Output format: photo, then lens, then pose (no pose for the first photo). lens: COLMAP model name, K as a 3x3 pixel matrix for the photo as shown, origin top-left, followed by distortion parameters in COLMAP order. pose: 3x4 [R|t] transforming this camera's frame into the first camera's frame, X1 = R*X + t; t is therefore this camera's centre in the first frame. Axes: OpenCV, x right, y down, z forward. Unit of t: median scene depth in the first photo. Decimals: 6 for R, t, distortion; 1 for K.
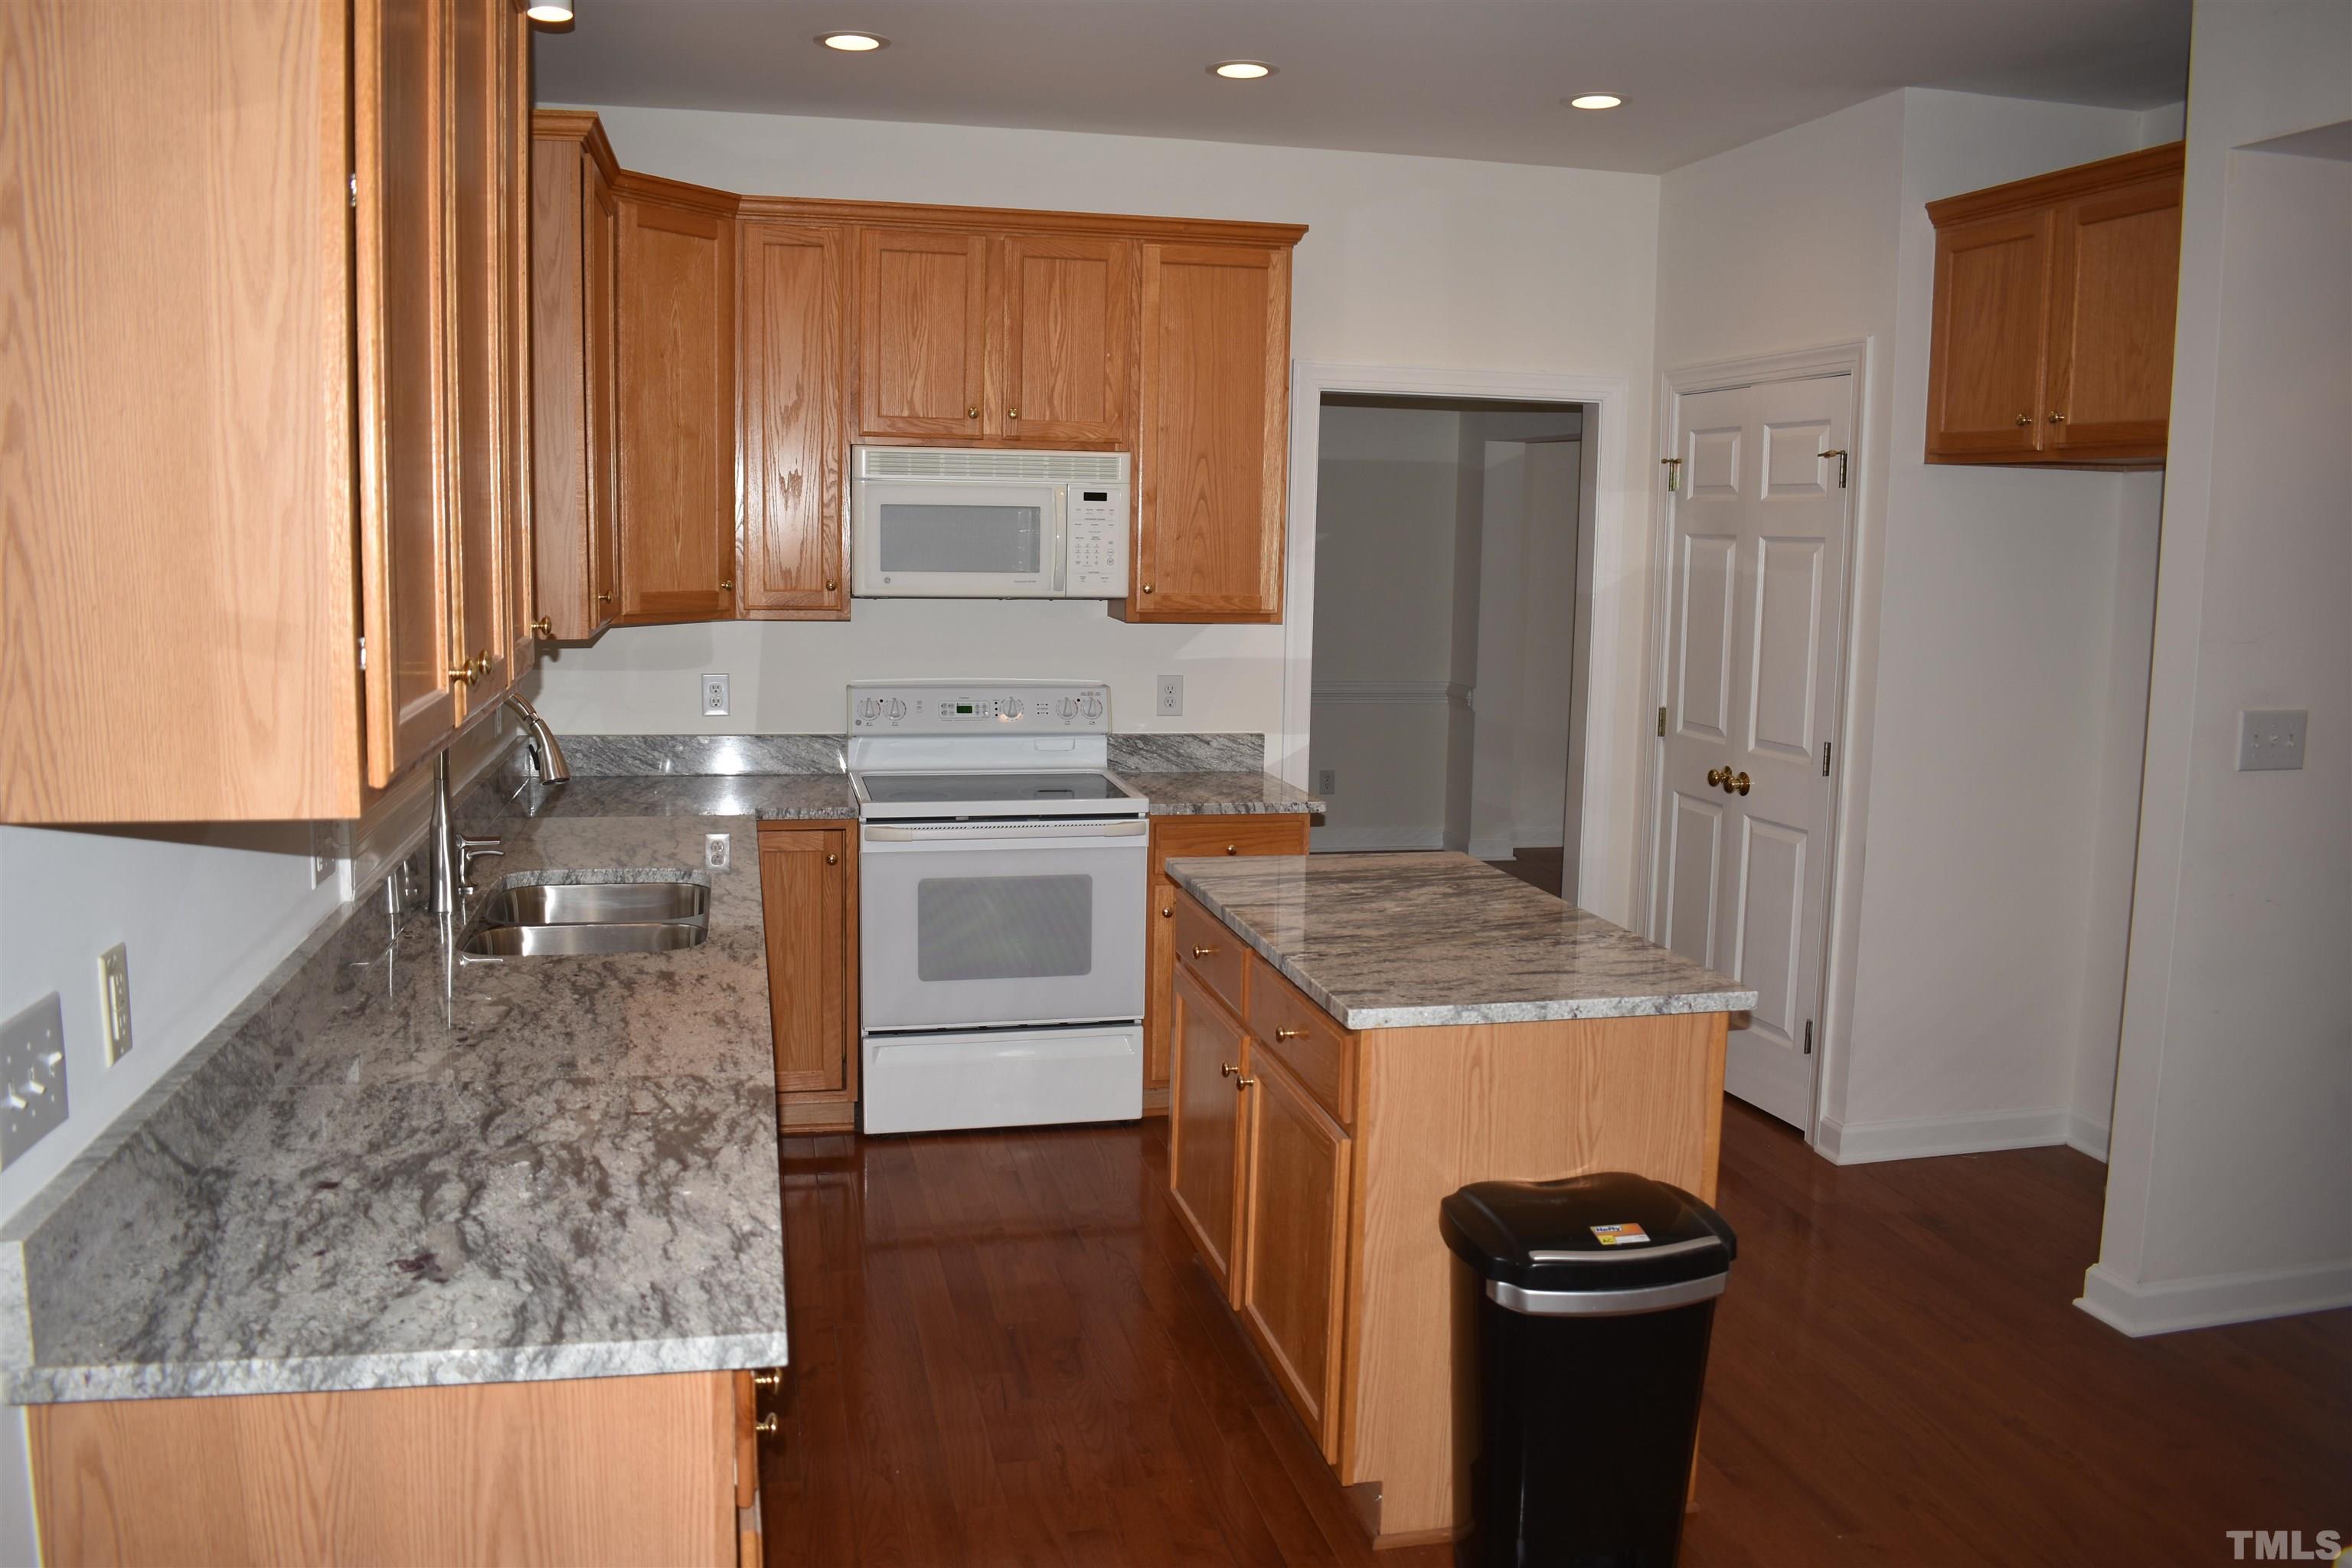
lens RADIAL K [[1841.3, 0, 1174.6], [0, 1841.3, 779.3], [0, 0, 1]] dist [-0.096354, 0.008933]
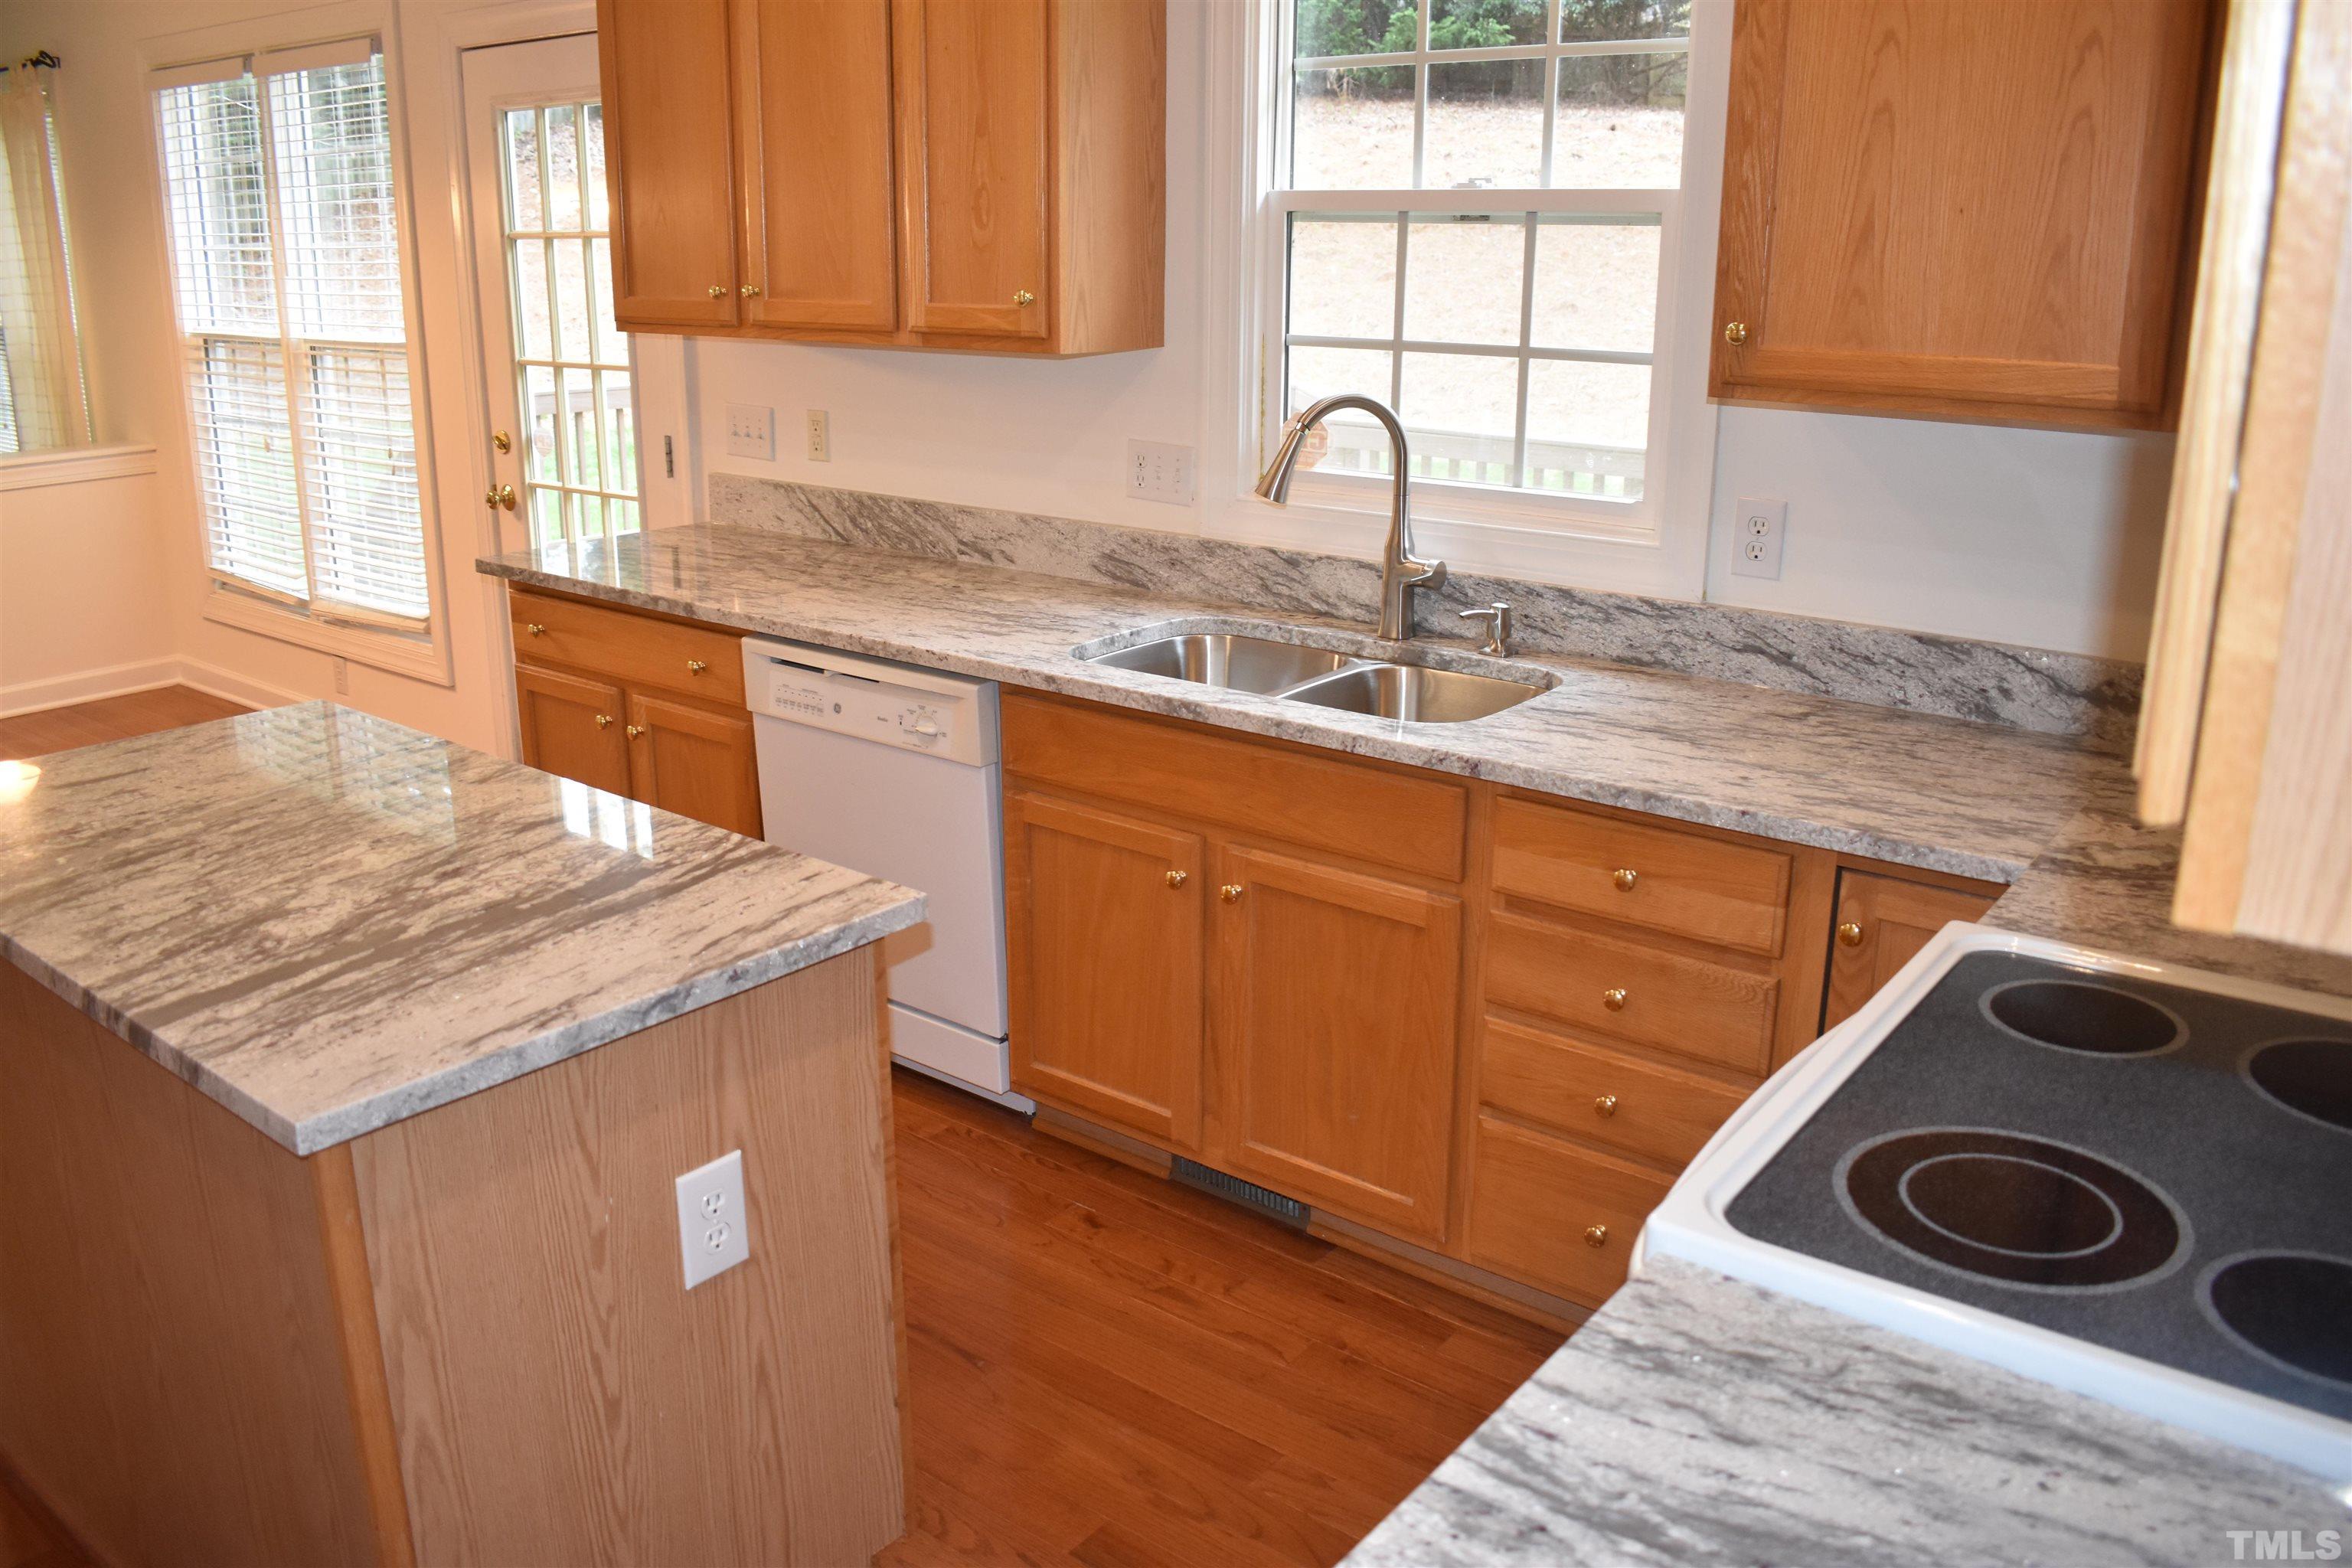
lens RADIAL K [[1841.3, 0, 1177.1], [0, 1841.3, 772.8], [0, 0, 1]] dist [-0.096354, 0.008933]
pose [[-0.778282, 0.153558, -0.608850, 0.183486], [-0.105986, 0.923598, 0.368421, -0.134239], [0.618906, 0.351265, -0.702544, 1.087979]]
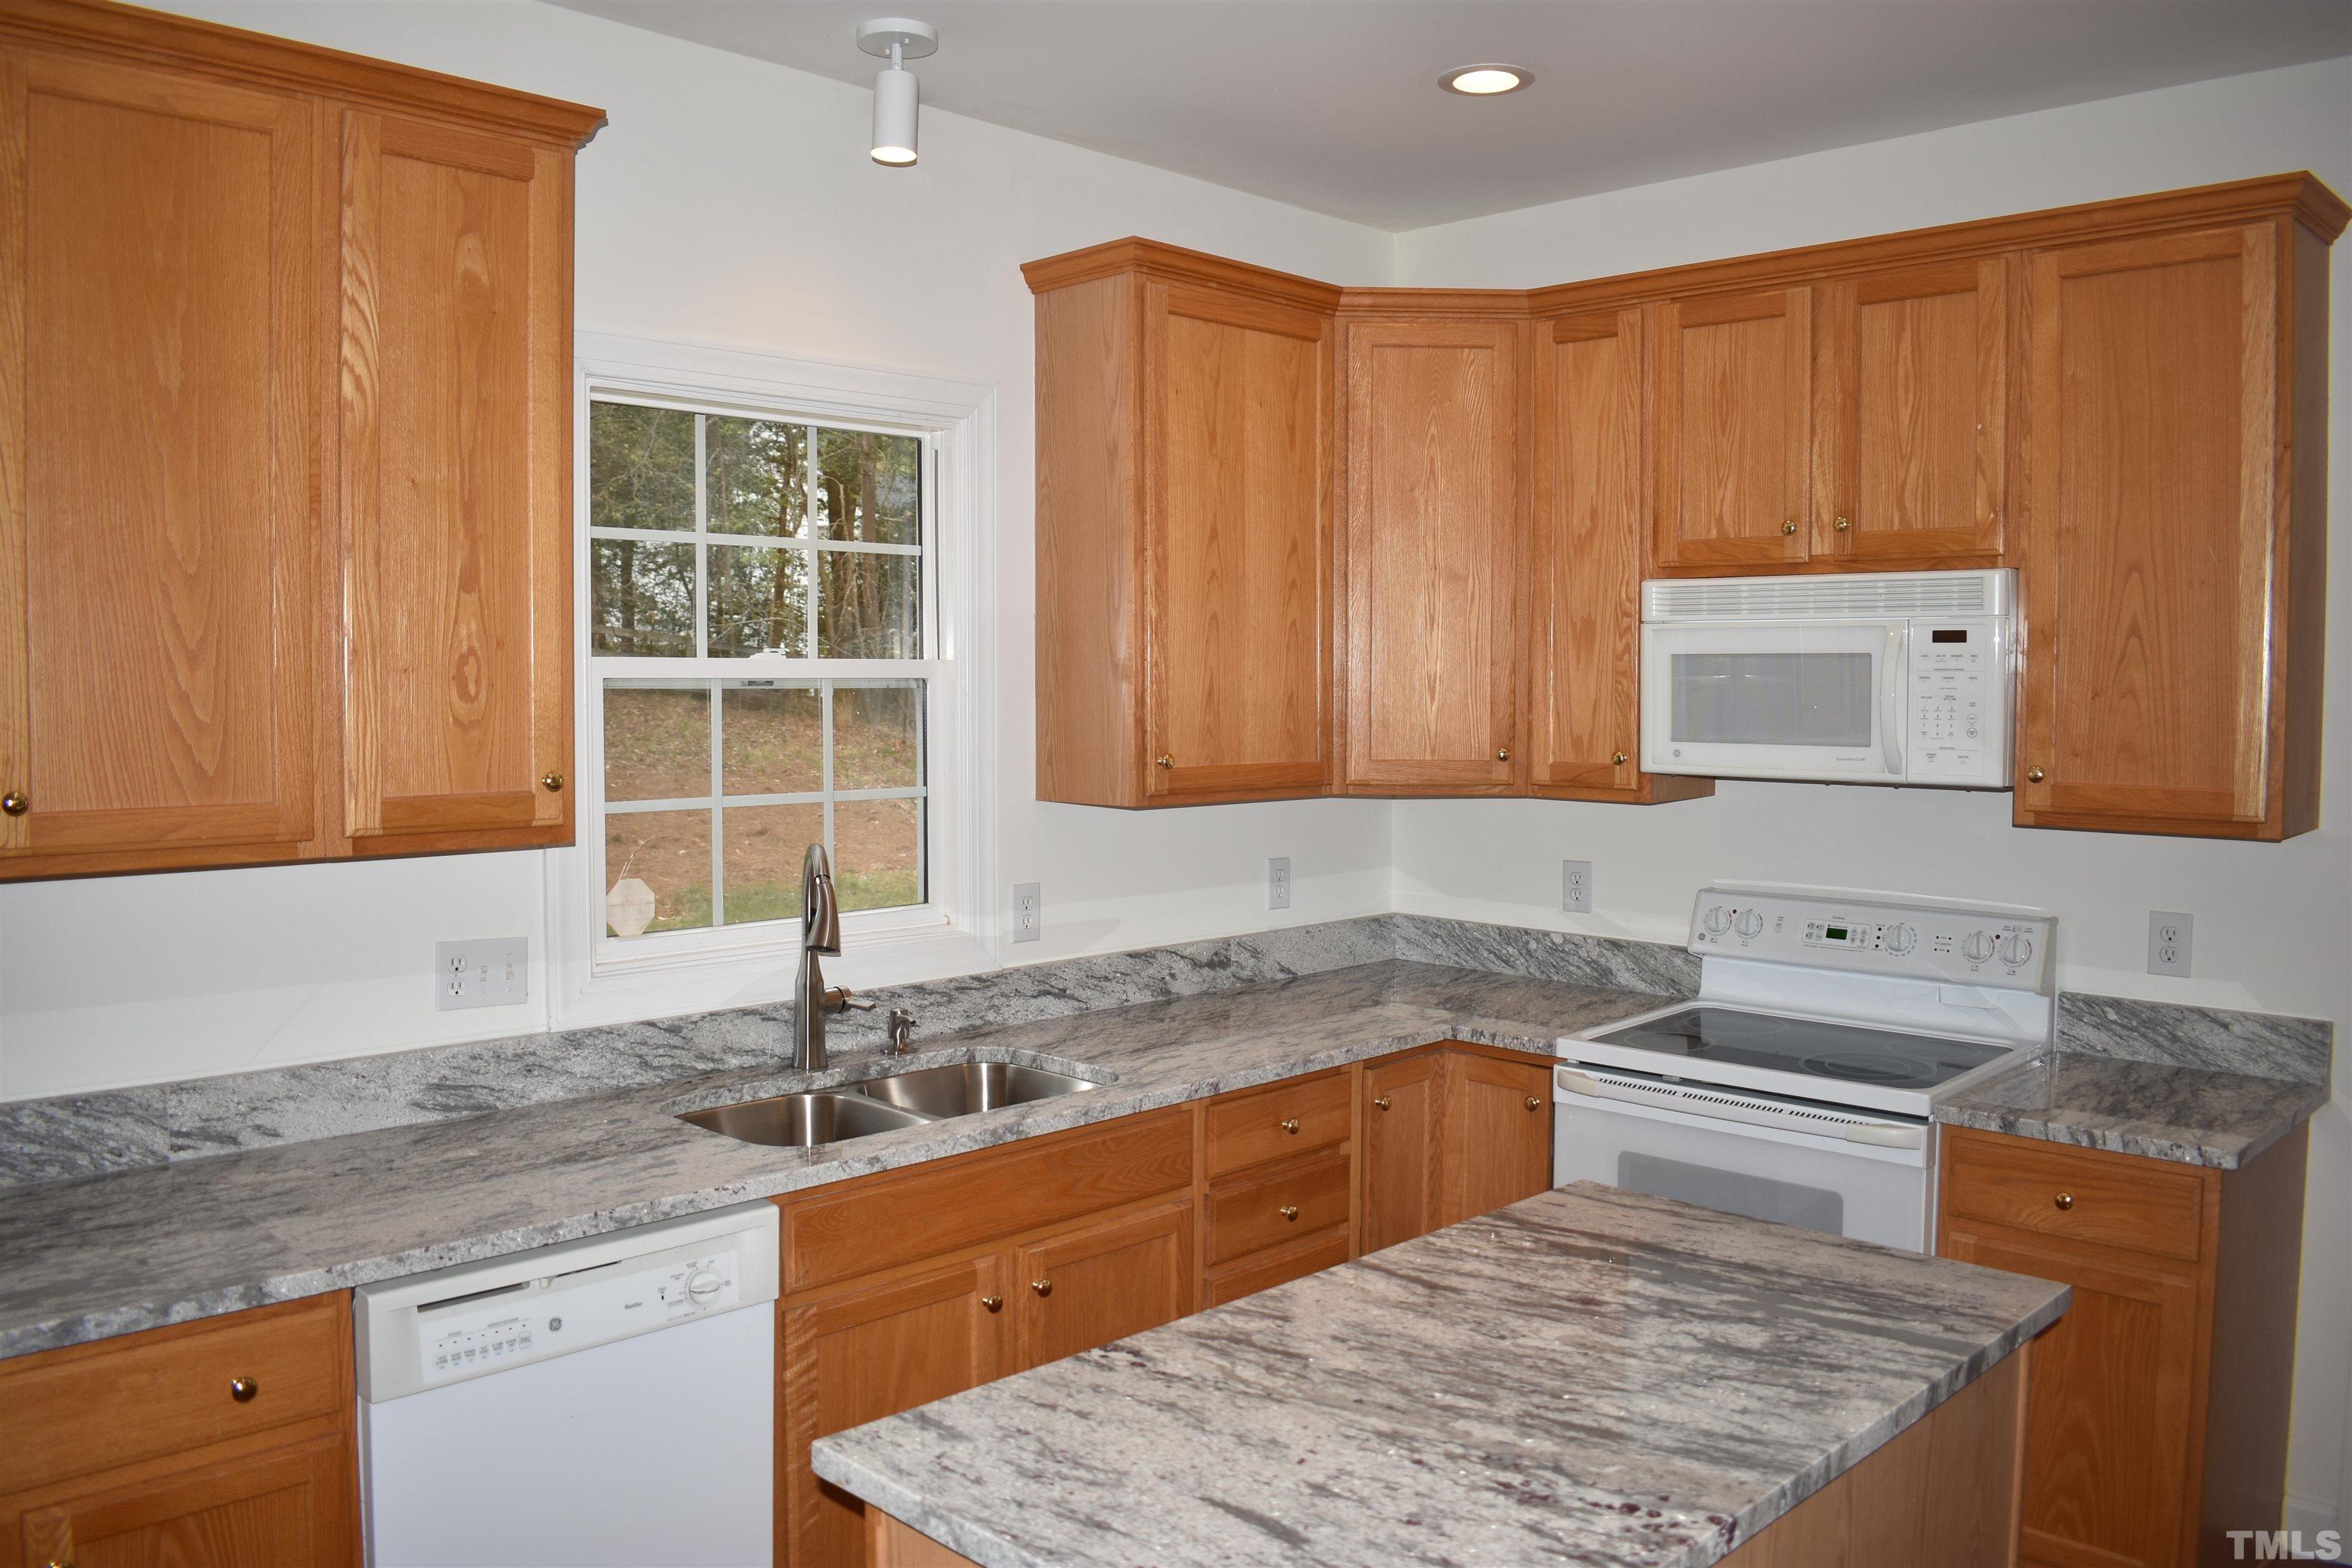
lens RADIAL K [[1841.3, 0, 1172.5], [0, 1841.3, 774.4], [0, 0, 1]] dist [-0.096354, 0.008933]
pose [[0.534808, 0.027868, -0.844514, 0.367602], [-0.108547, 0.993441, -0.035957, -0.048724], [0.837972, 0.110900, 0.534325, 0.411809]]
